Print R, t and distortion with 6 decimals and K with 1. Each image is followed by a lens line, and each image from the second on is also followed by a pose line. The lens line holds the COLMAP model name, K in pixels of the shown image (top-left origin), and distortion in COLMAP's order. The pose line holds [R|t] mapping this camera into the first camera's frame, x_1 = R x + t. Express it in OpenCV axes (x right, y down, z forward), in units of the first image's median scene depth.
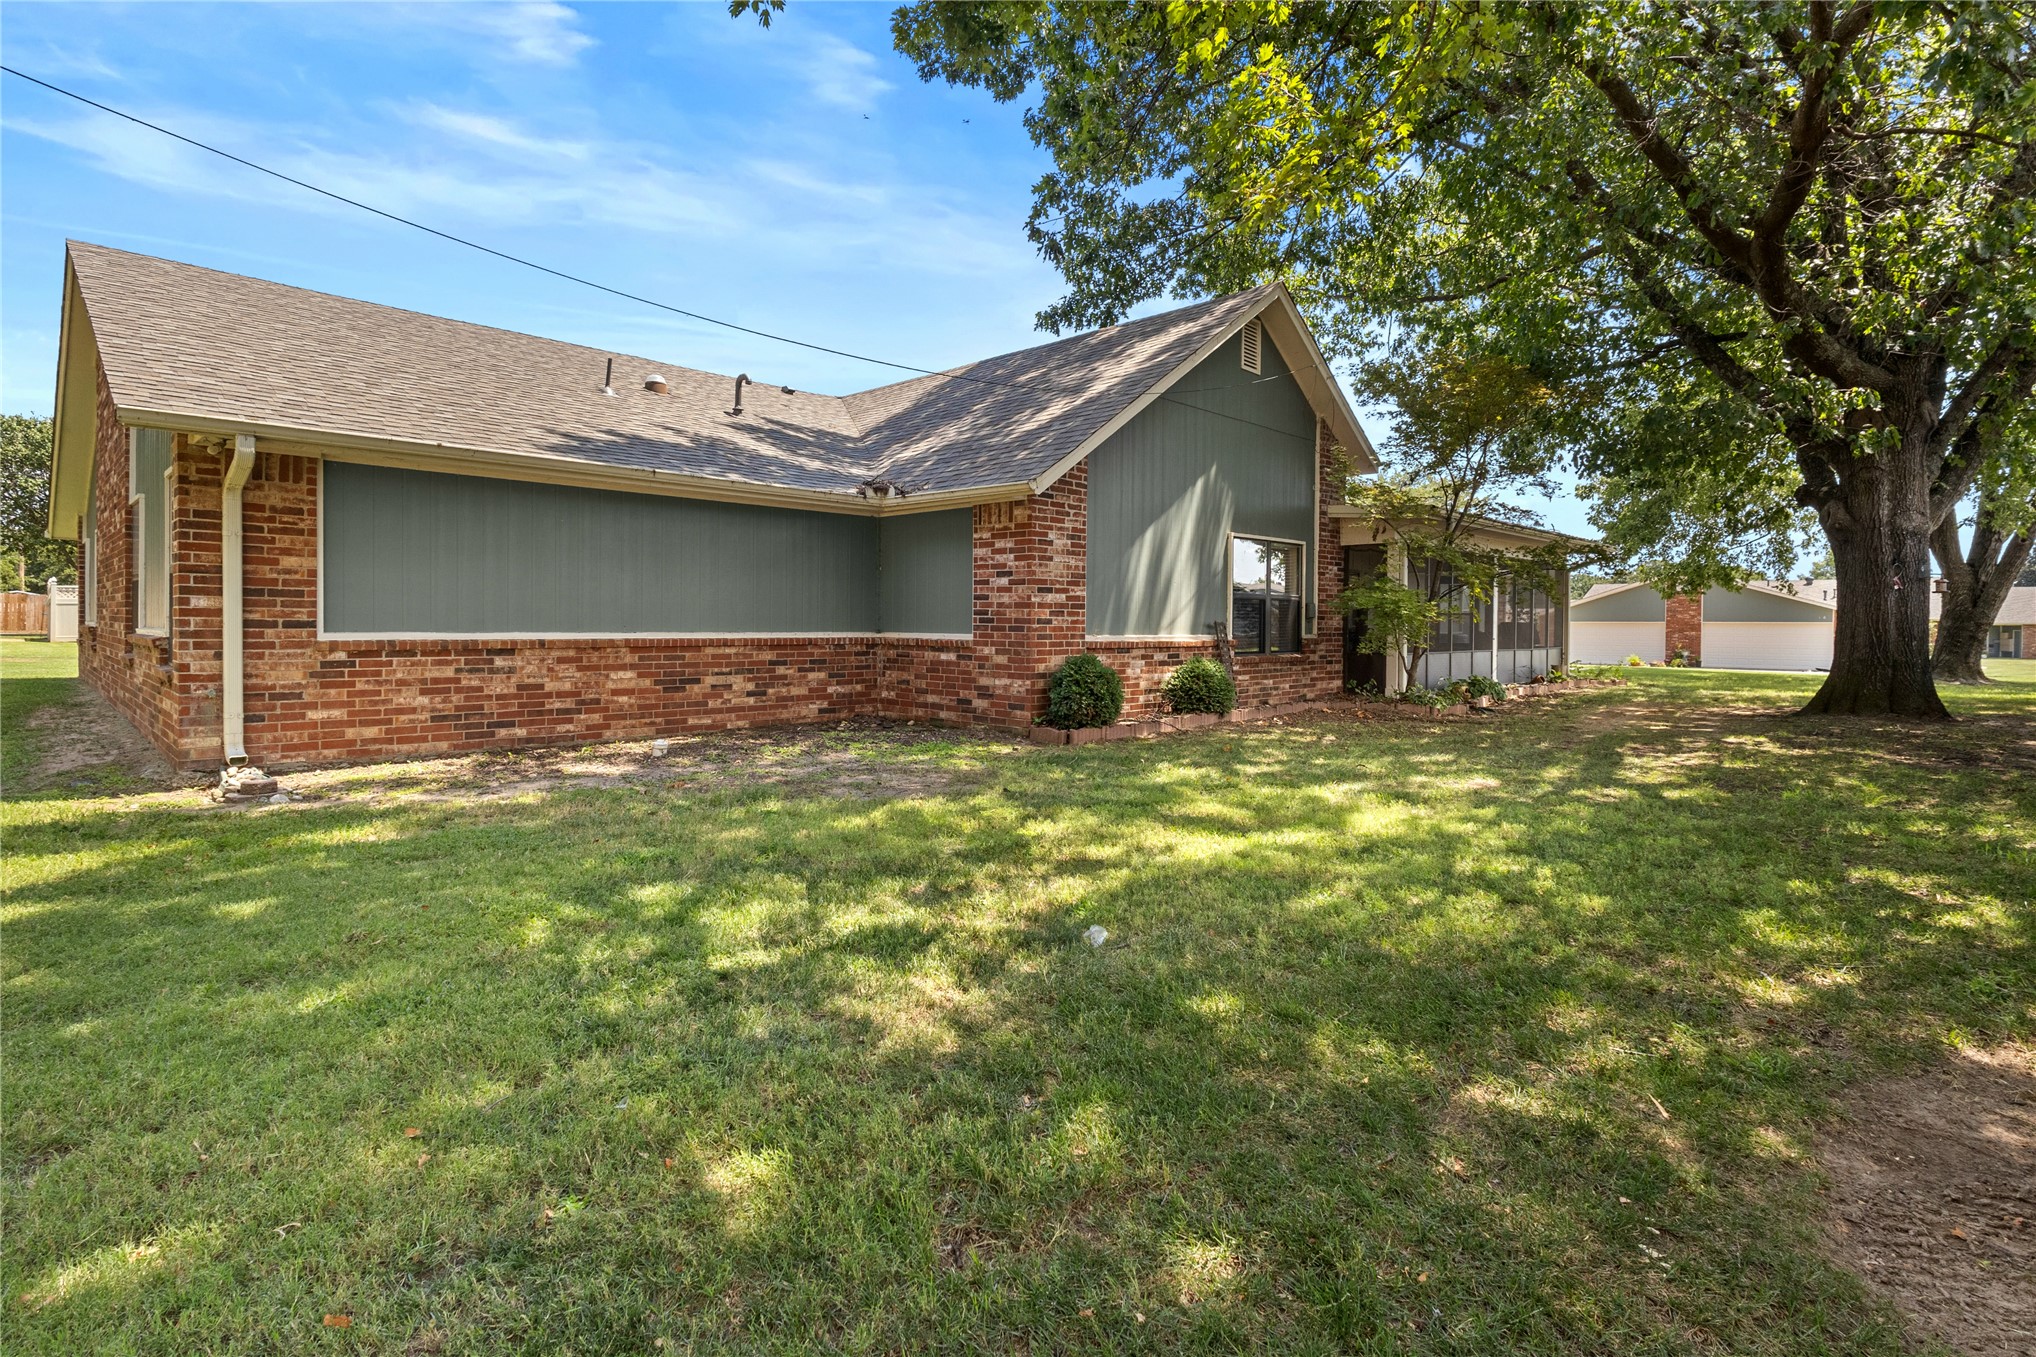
lens RADIAL K [[970.0, 0, 1034.5], [0, 970.0, 657.8], [0, 0, 1]] dist [0.003372, 0.001224]
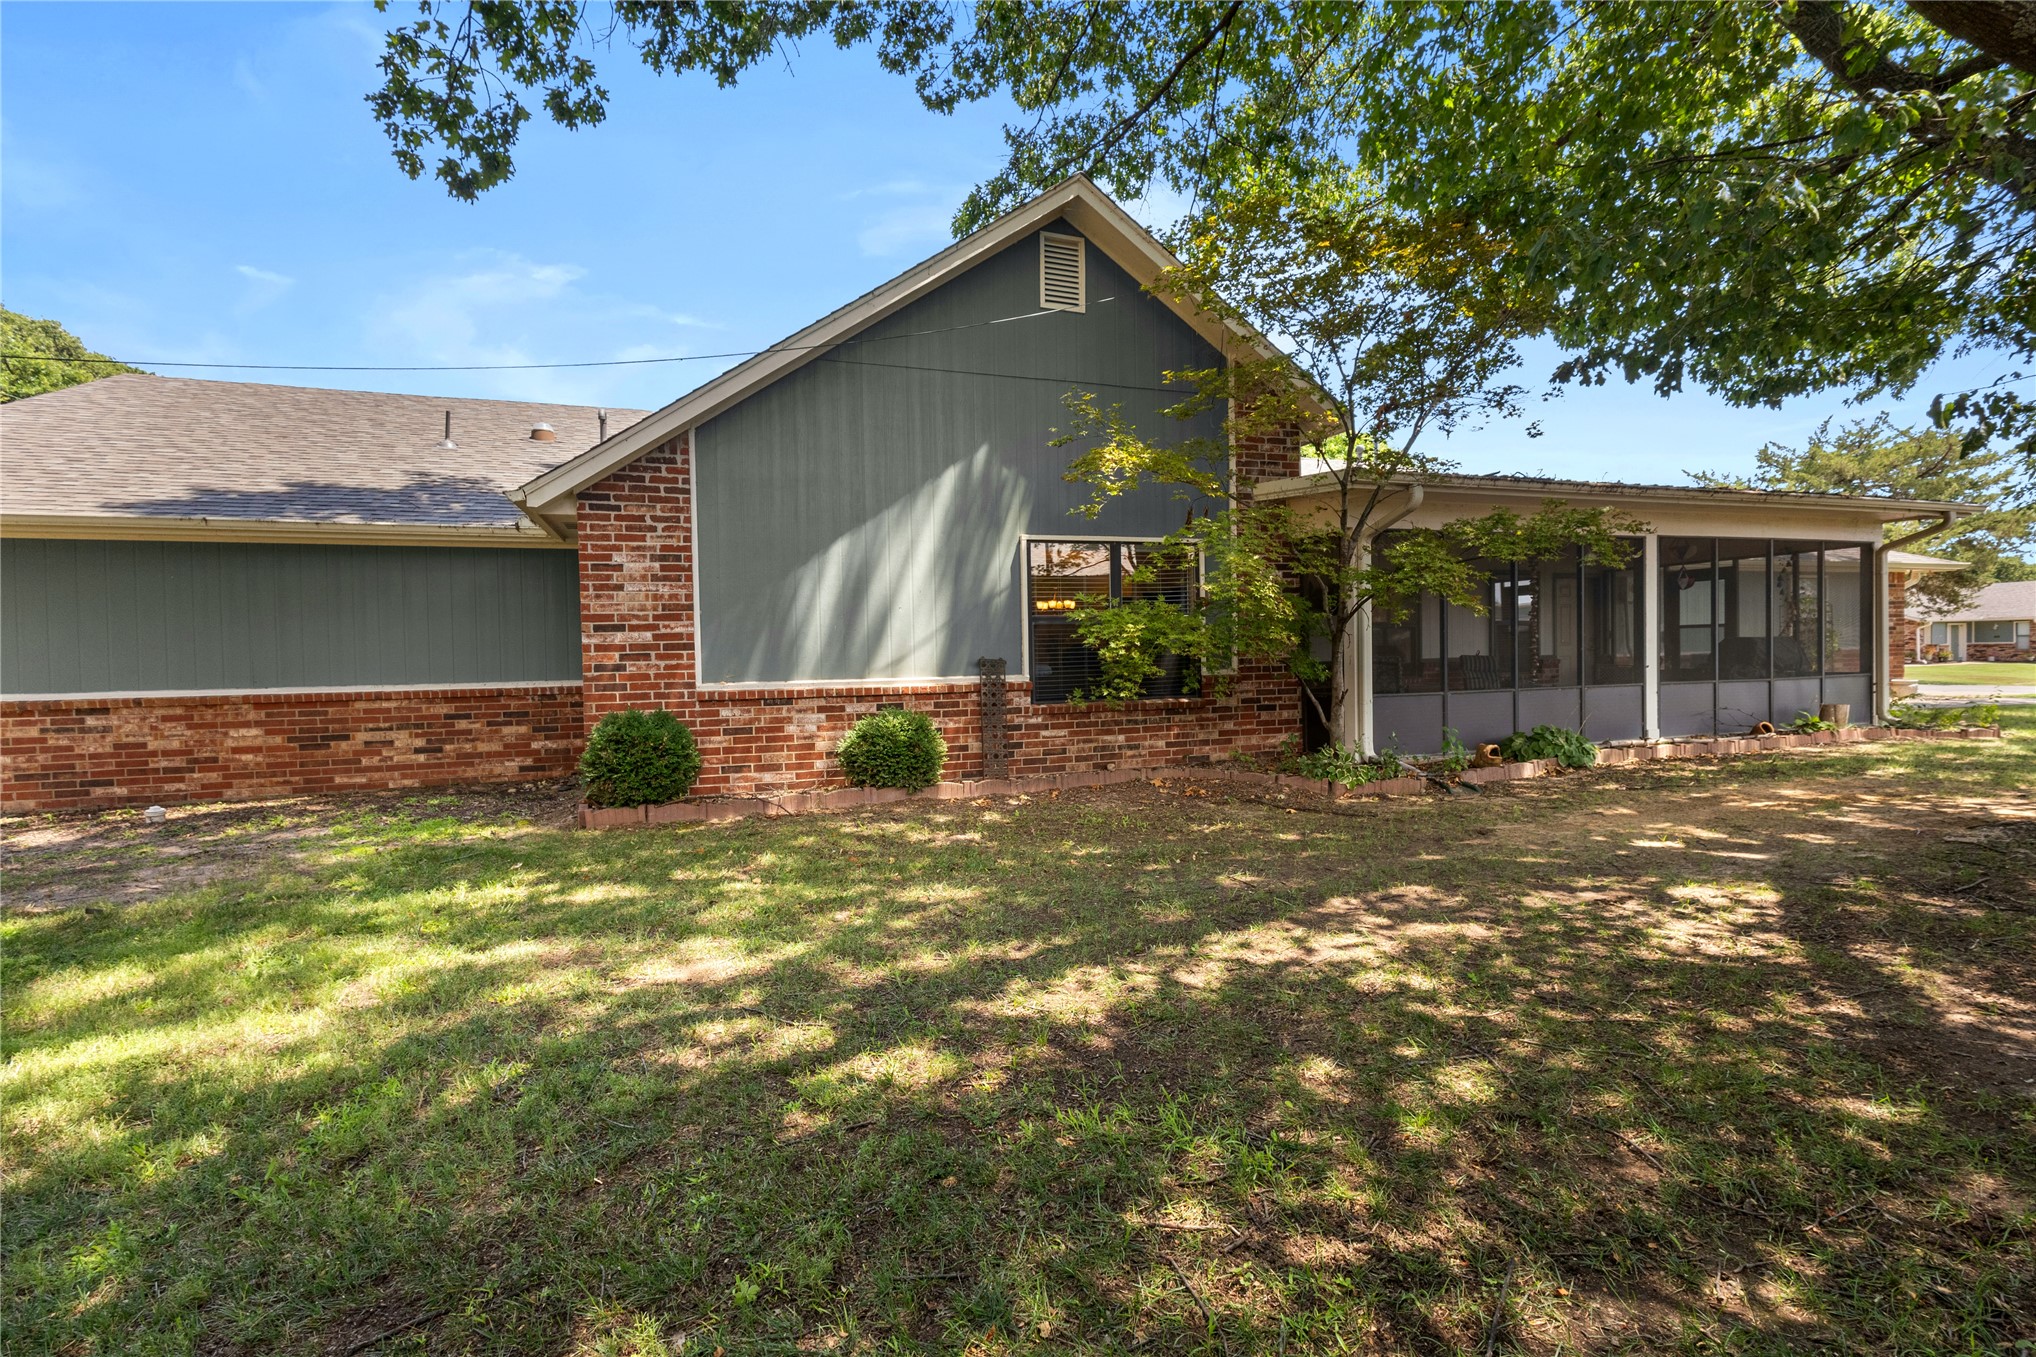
lens RADIAL K [[970.0, 0, 1013.4], [0, 970.0, 687.2], [0, 0, 1]] dist [0.003372, 0.001224]
pose [[0.901856, -0.009037, -0.431943, 0.644228], [0.010428, 0.999945, 0.000853, -0.019018], [0.431911, -0.005274, 0.901901, 0.428623]]
